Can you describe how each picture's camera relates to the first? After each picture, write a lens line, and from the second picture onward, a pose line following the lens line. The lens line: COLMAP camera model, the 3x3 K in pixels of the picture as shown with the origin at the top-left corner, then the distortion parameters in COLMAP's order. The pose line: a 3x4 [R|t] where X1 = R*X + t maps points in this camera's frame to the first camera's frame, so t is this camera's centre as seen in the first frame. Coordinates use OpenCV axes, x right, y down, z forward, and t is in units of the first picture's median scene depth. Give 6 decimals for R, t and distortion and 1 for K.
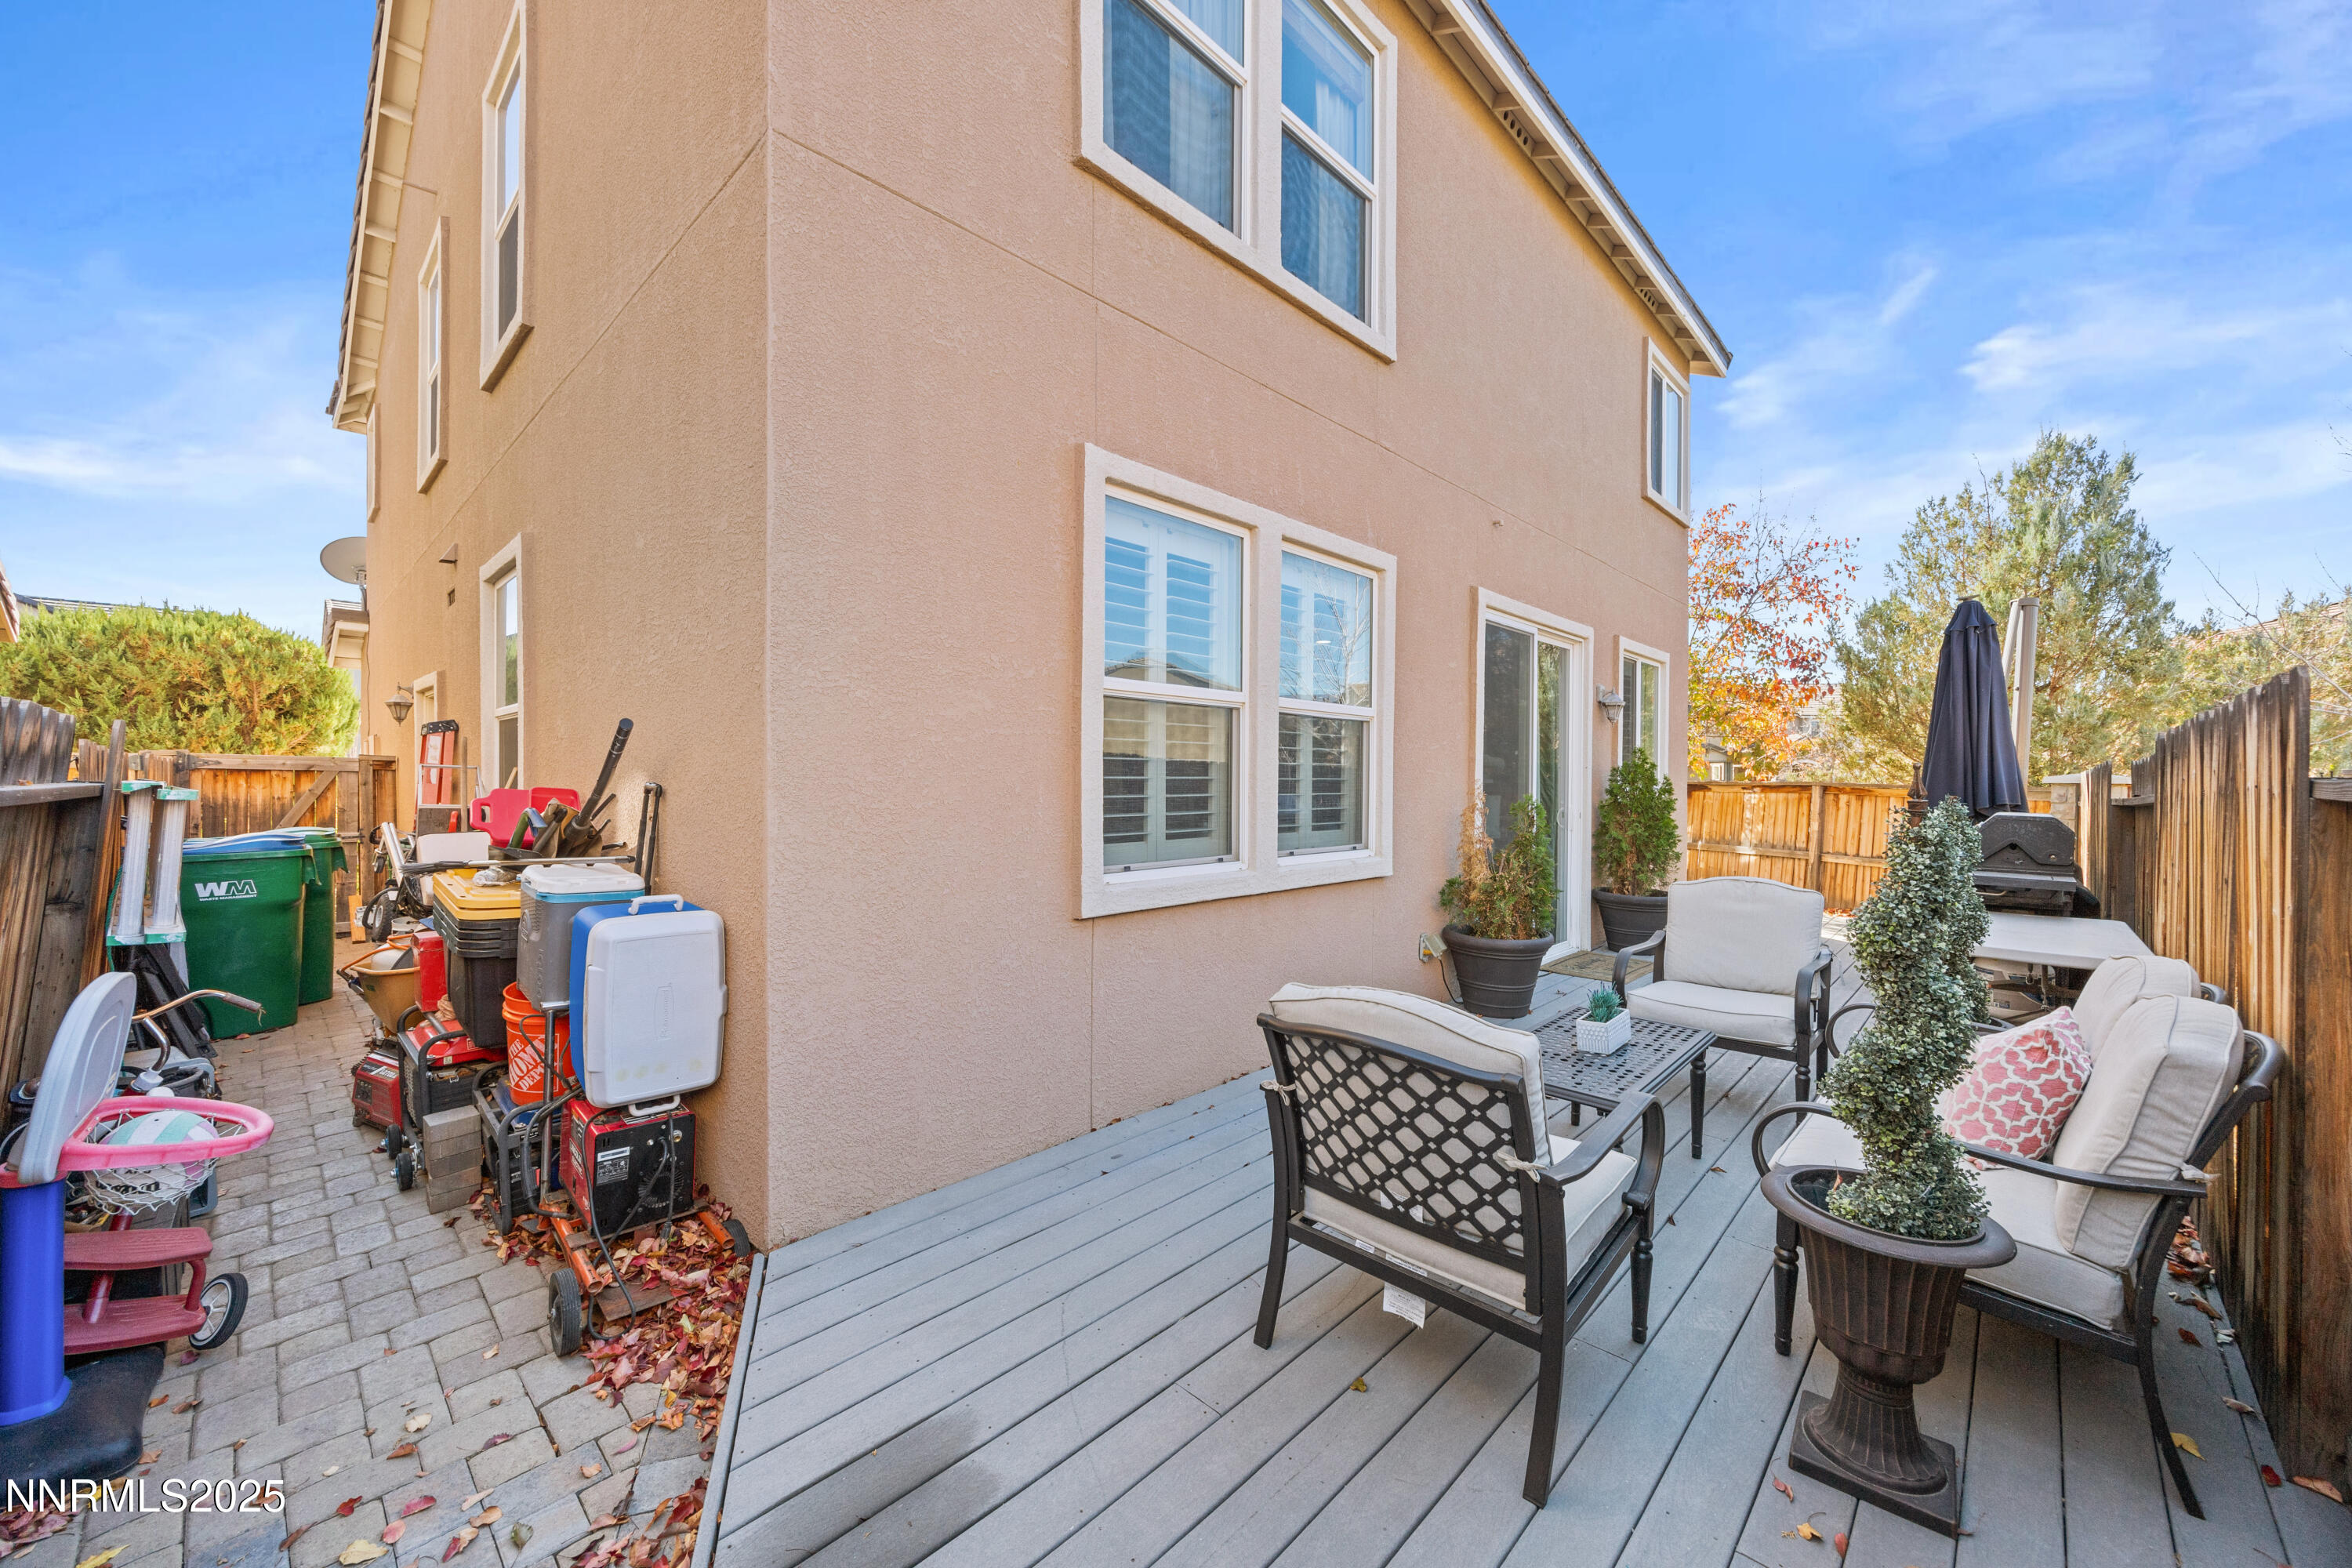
lens RADIAL K [[903.7, 0, 1180.2], [0, 903.7, 775.4], [0, 0, 1]] dist [-0.000861, -0.000617]
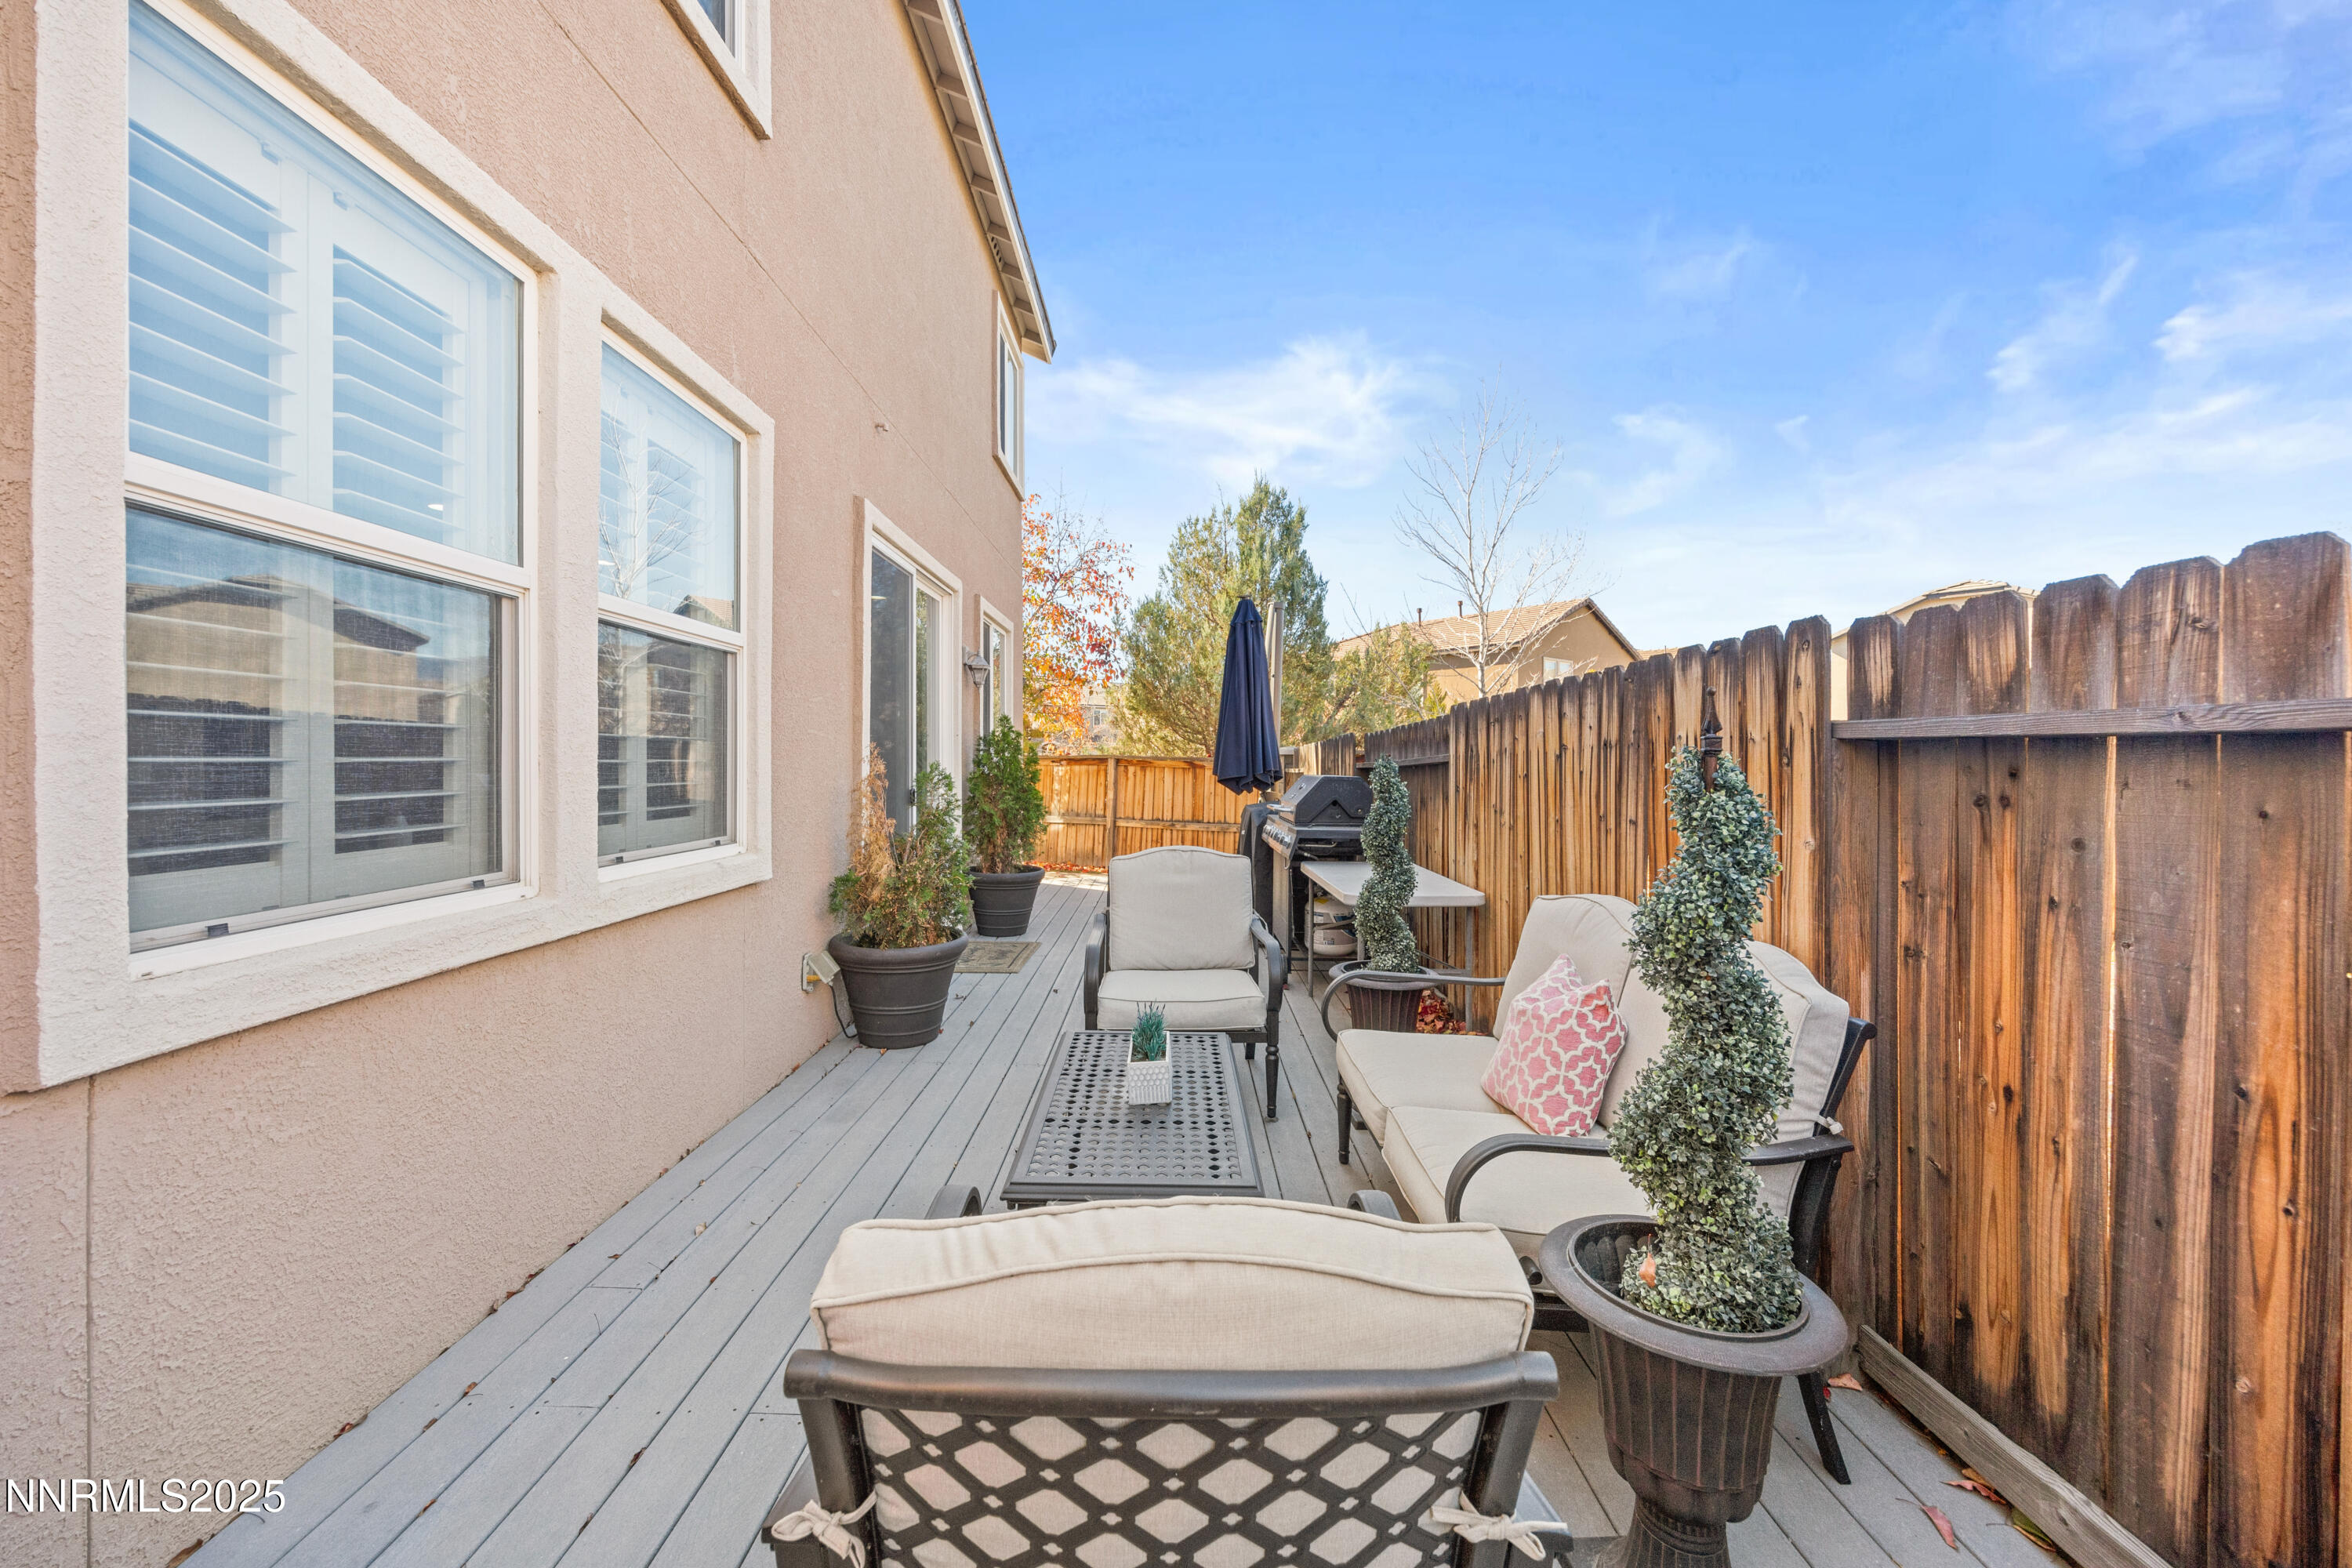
lens RADIAL K [[903.7, 0, 1171.9], [0, 903.7, 764.1], [0, 0, 1]] dist [-0.000861, -0.000617]
pose [[0.727844, -0.007755, 0.685699, -0.016410], [0.001765, 0.999954, 0.009436, 0.016687], [-0.685740, -0.005658, 0.727824, 0.286672]]
